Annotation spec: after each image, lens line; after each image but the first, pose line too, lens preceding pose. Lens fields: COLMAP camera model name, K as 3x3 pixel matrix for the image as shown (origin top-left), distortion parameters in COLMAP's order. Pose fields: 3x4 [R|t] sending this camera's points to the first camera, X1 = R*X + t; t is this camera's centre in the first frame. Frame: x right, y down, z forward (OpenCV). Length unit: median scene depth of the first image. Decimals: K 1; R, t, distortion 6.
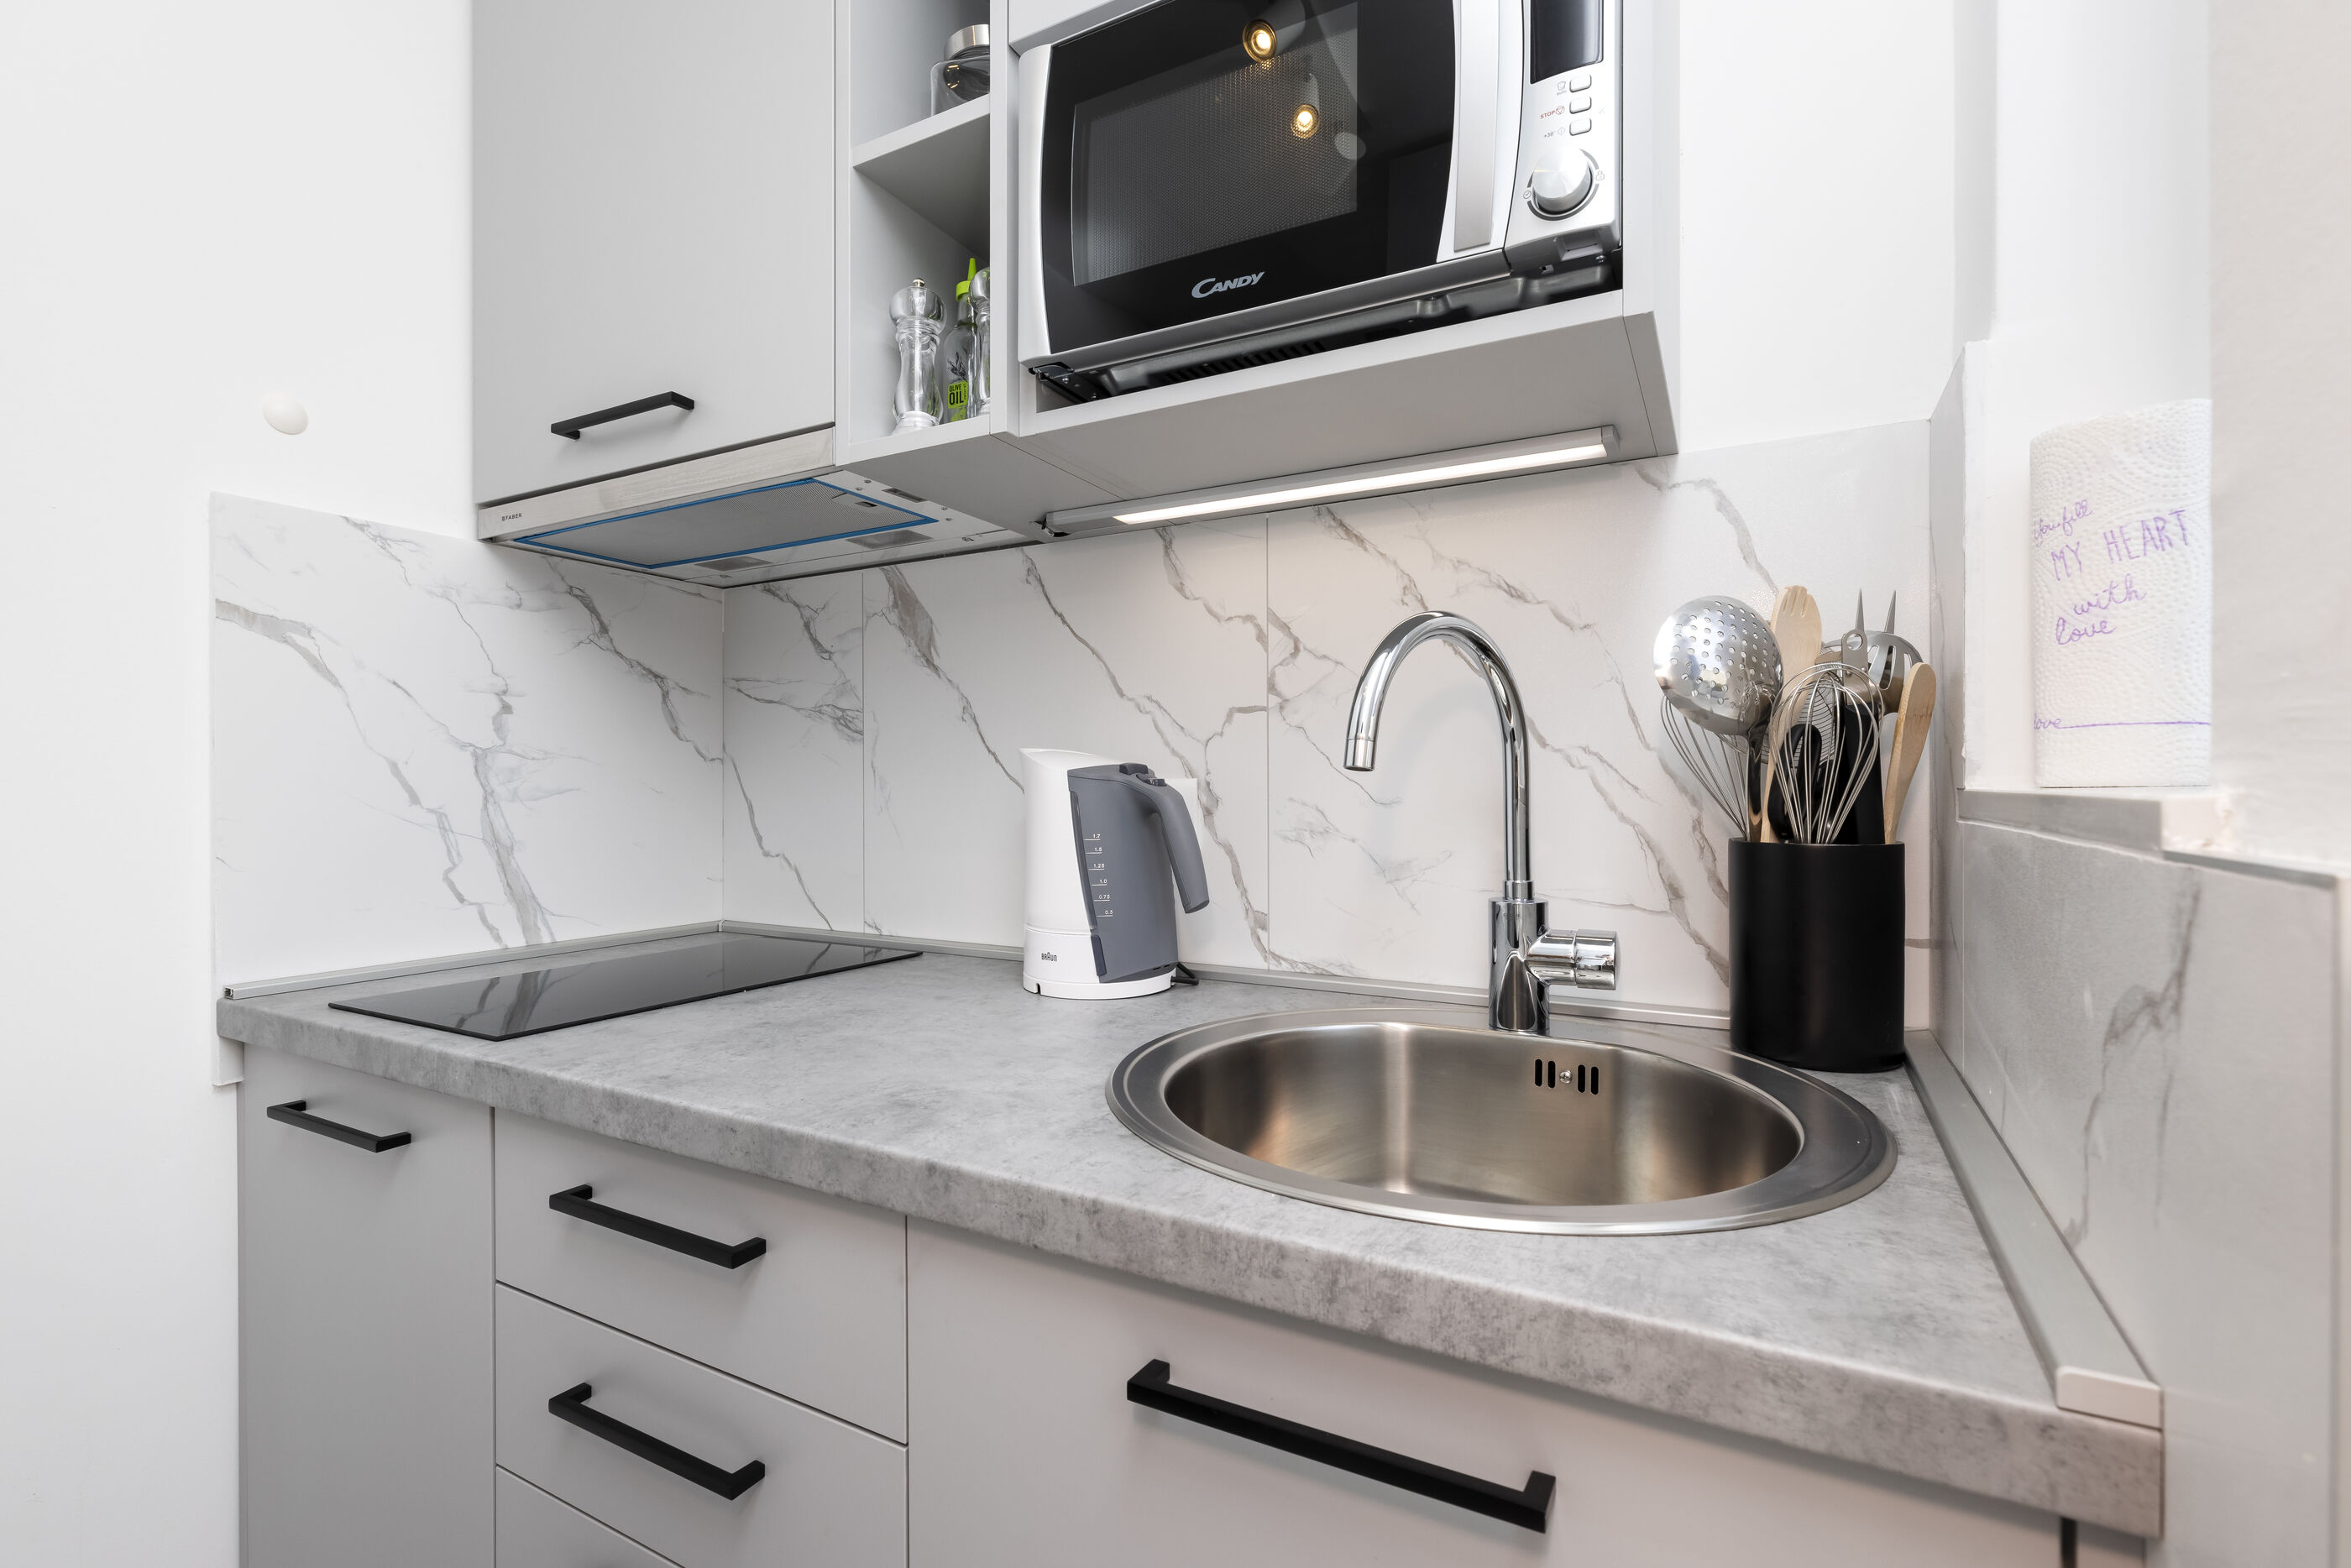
lens RADIAL K [[1049.7, 0, 1170.8], [0, 1049.7, 788.4], [0, 0, 1]] dist [0.000846, -0.000201]
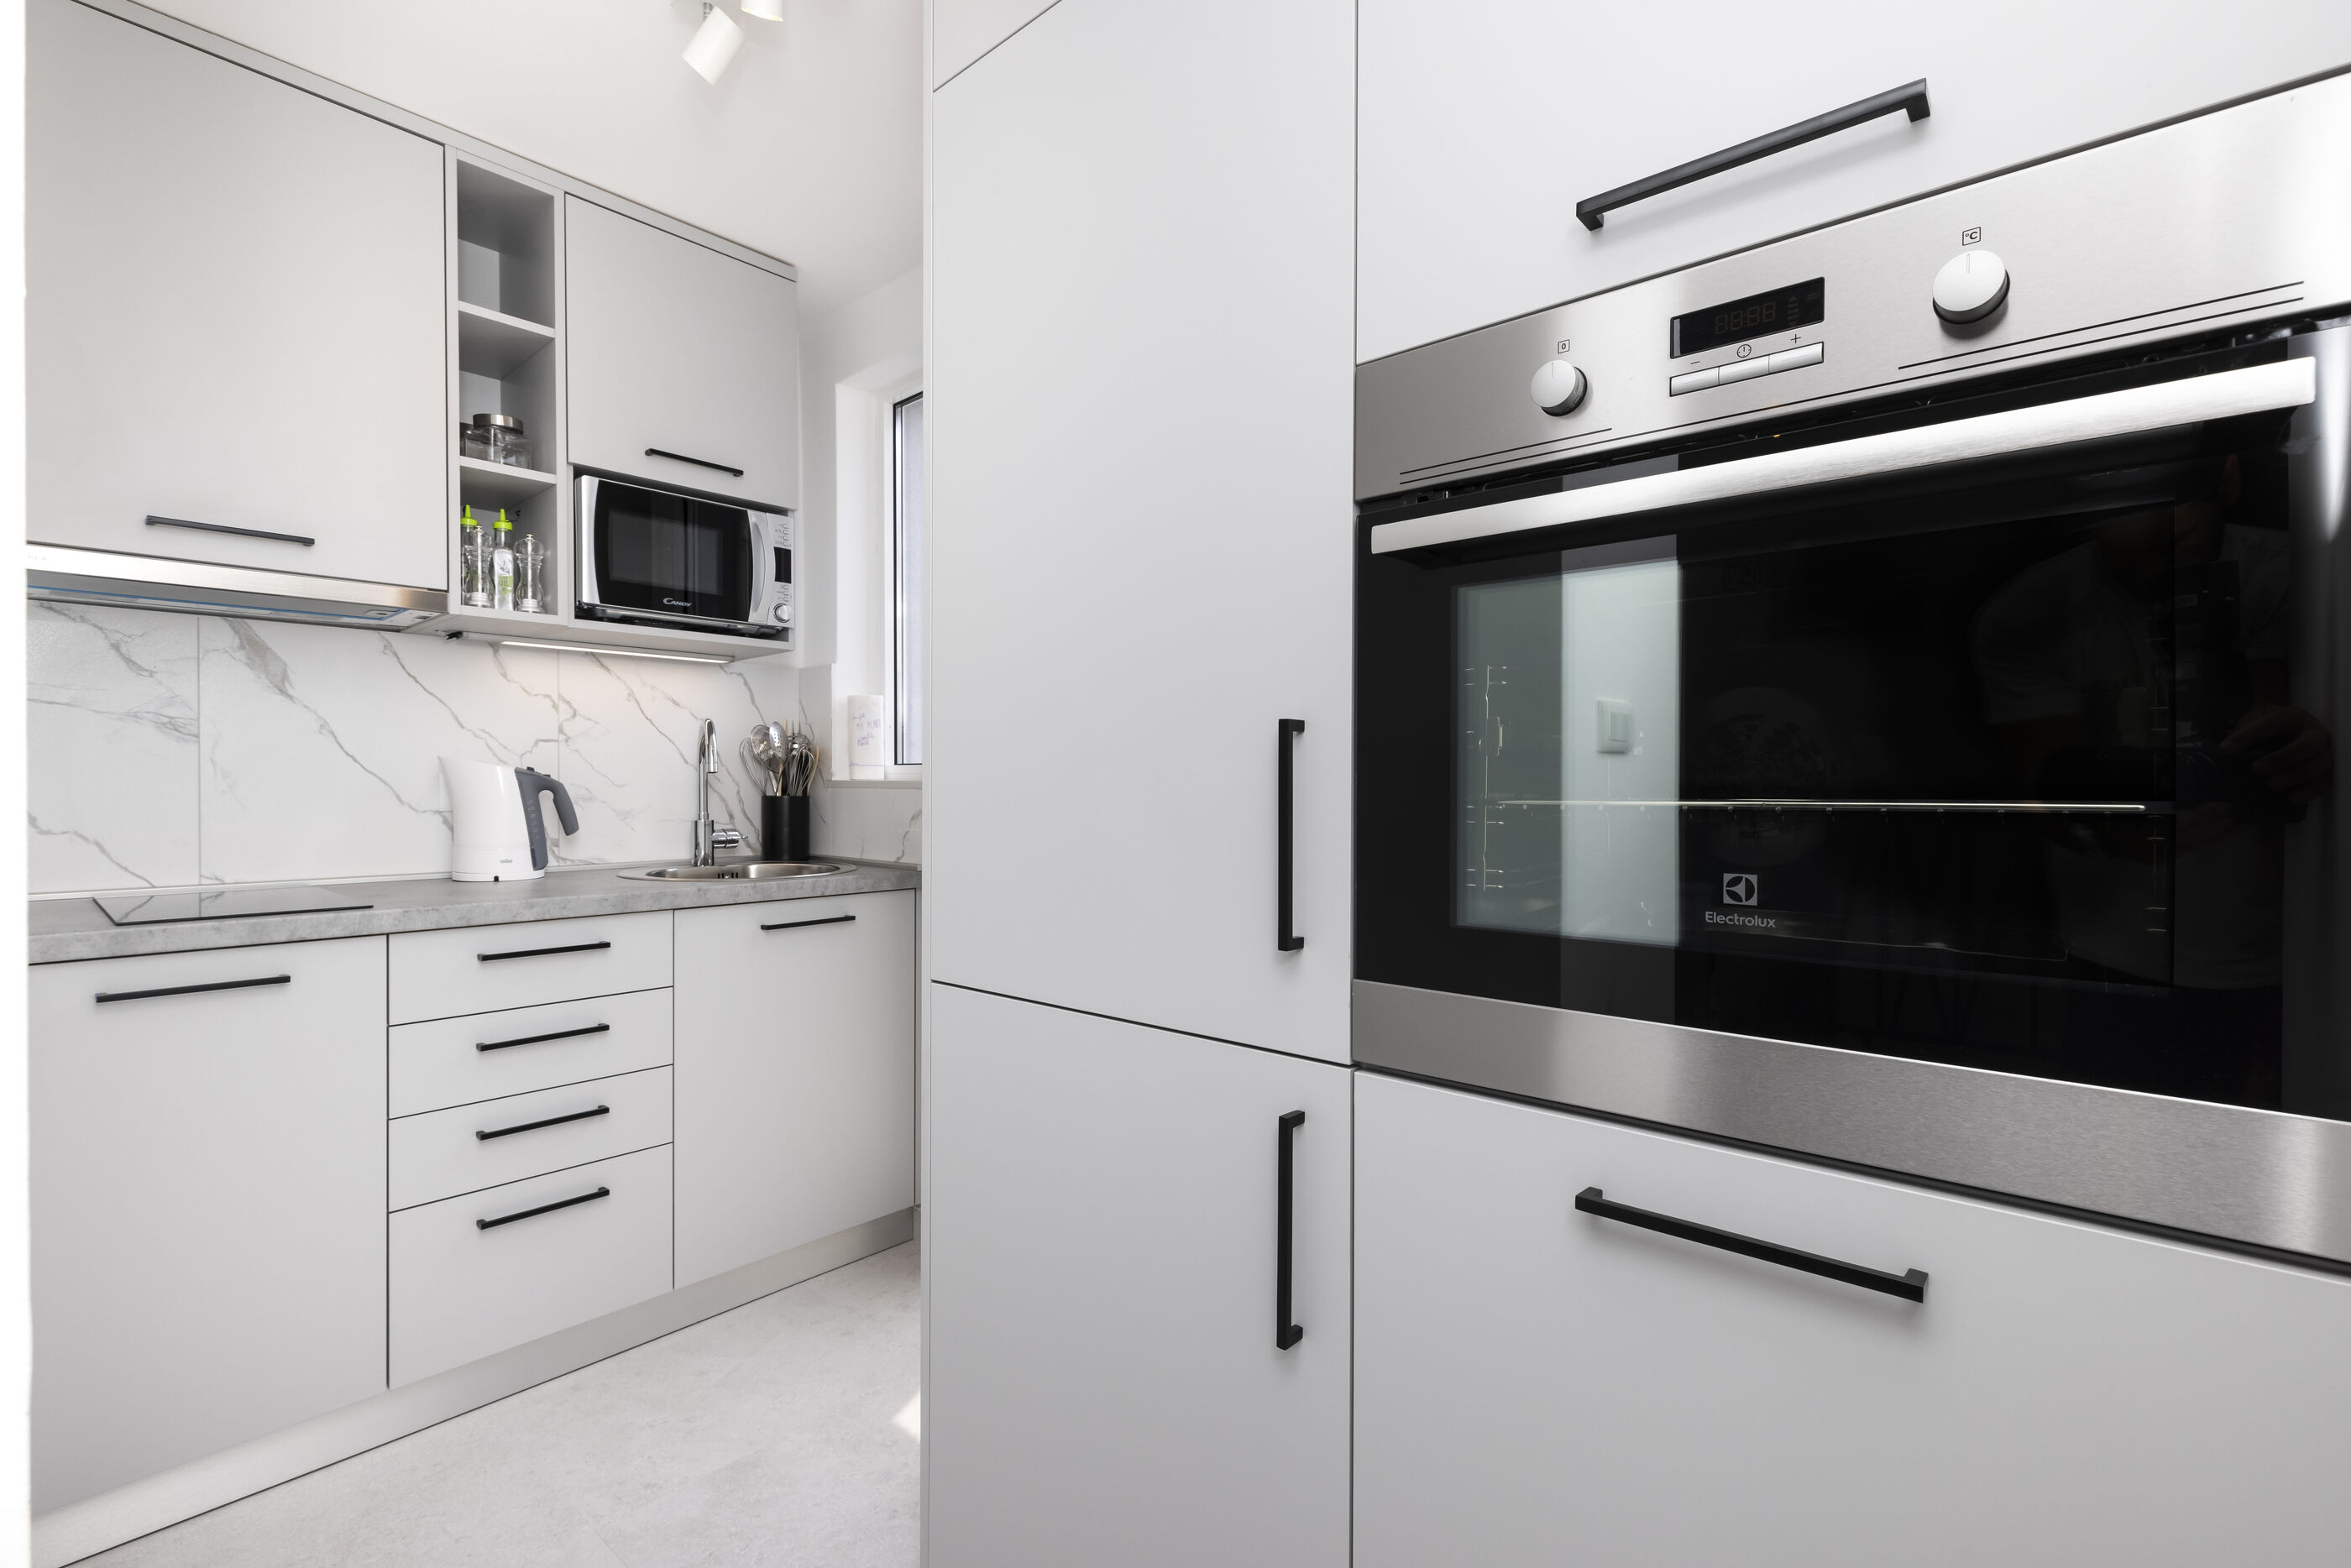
lens RADIAL K [[1044.1, 0, 1176.8], [0, 1044.1, 792.2], [0, 0, 1]] dist [0.002153, 0.000541]
pose [[0.214127, -0.006138, 0.976787, -1.747894], [-0.002095, 0.999975, 0.006743, 0.010101], [-0.976804, -0.003491, 0.214108, -0.675603]]
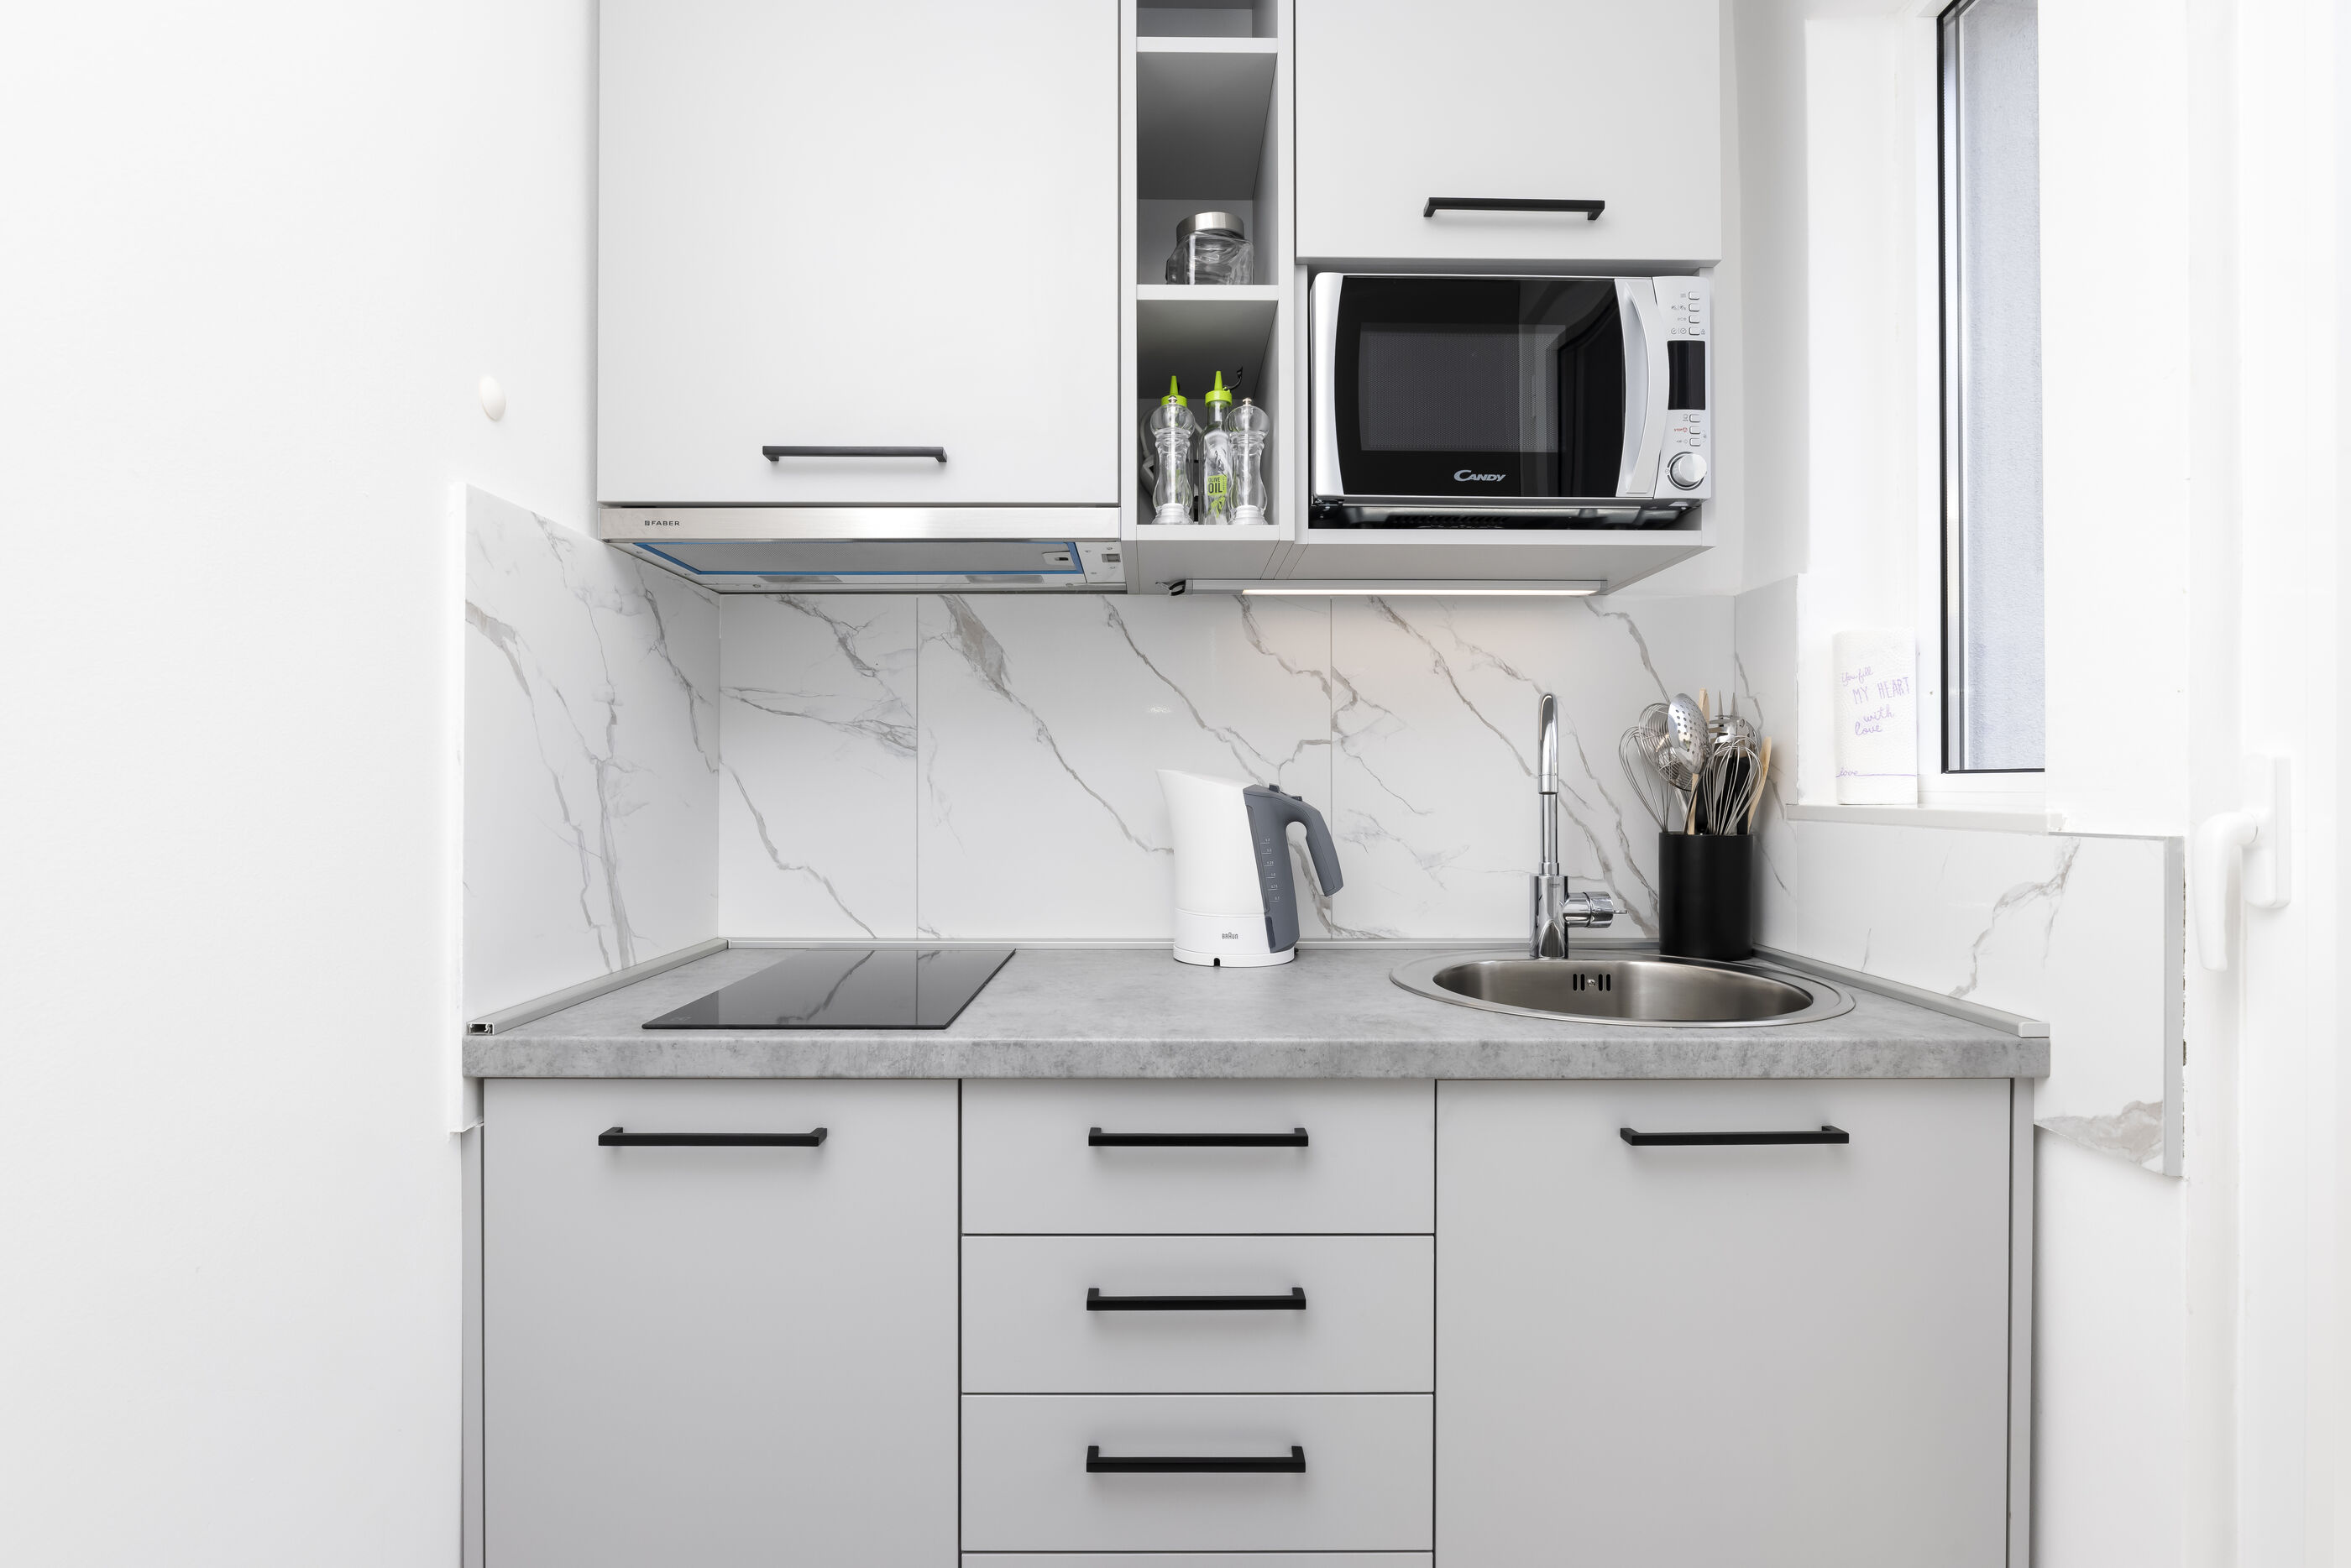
lens RADIAL K [[1118.6, 0, 1175.5], [0, 1118.6, 784.0], [0, 0, 1]] dist [-0.007757, -0.000114]
pose [[0.870503, 0.004634, 0.492141, -0.809731], [-0.002239, 0.999983, -0.005455, -0.015386], [-0.492158, 0.003647, 0.870498, -0.142578]]
